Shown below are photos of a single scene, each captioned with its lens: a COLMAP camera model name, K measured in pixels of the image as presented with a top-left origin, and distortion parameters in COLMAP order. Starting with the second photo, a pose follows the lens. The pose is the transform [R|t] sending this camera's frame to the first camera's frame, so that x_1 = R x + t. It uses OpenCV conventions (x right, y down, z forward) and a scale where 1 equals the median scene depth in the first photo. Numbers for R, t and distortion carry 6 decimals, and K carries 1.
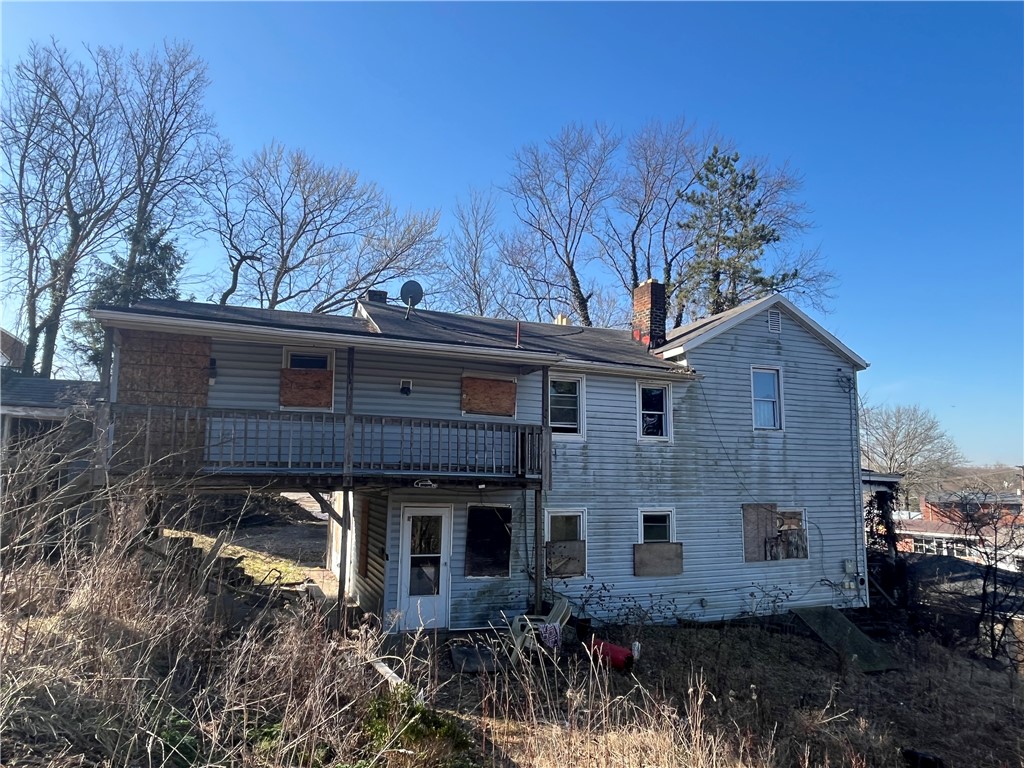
lens RADIAL K [[644.0, 0, 514.2], [0, 644.0, 390.3], [0, 0, 1]] dist [0.001483, -0.006207]
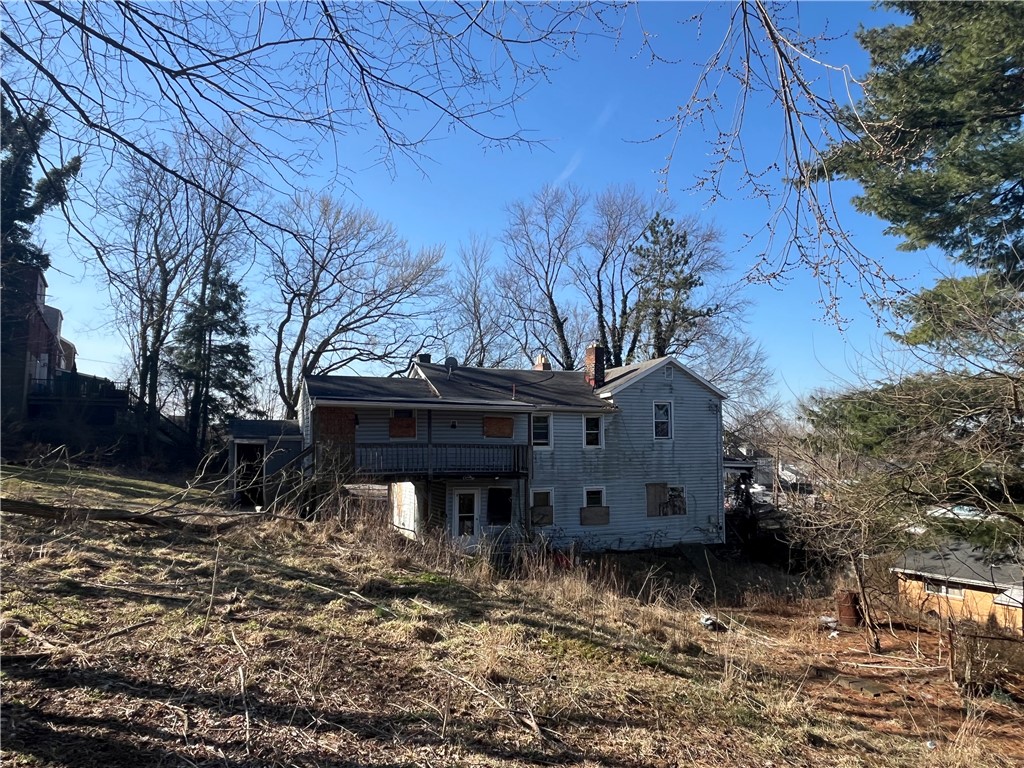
lens RADIAL K [[644.0, 0, 514.7], [0, 644.0, 392.0], [0, 0, 1]] dist [0.001483, -0.006207]
pose [[0.999737, -0.012049, 0.019523, -0.024490], [0.011158, 0.998919, 0.045126, -0.150202], [-0.020045, -0.044897, 0.998791, -0.704023]]
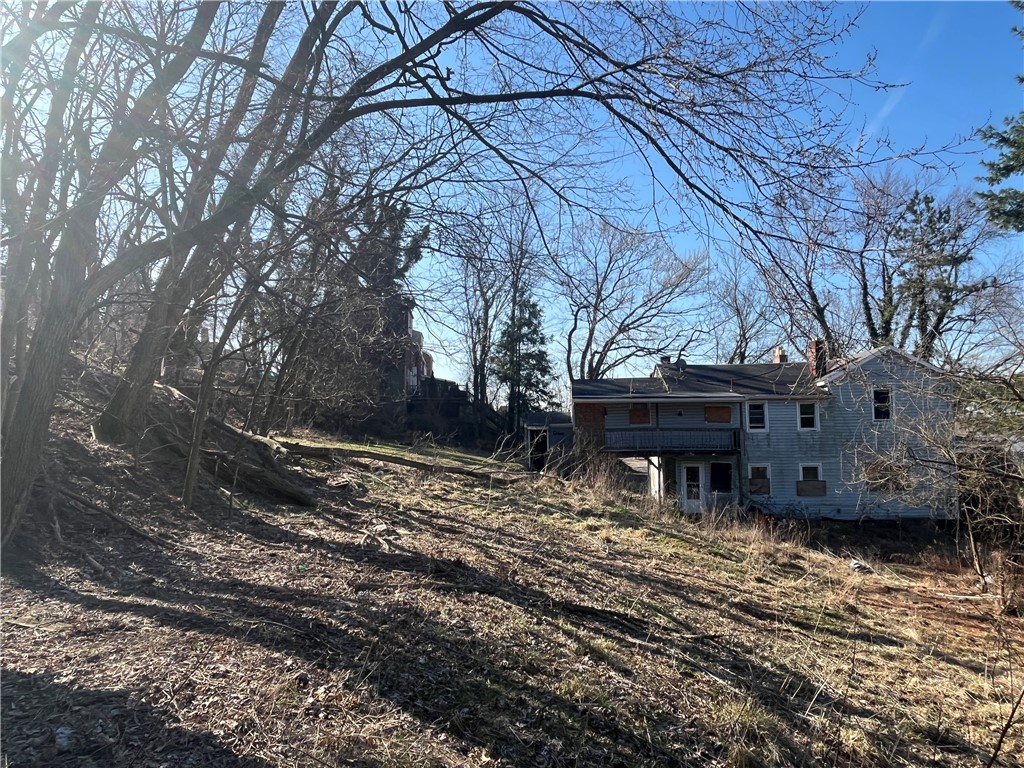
lens RADIAL K [[644.0, 0, 518.2], [0, 644.0, 388.3], [0, 0, 1]] dist [0.001483, -0.006207]
pose [[0.899169, -0.051994, -0.434502, 0.278965], [0.078451, 0.995983, 0.043165, -0.206367], [0.430512, -0.072900, 0.899636, -1.165969]]
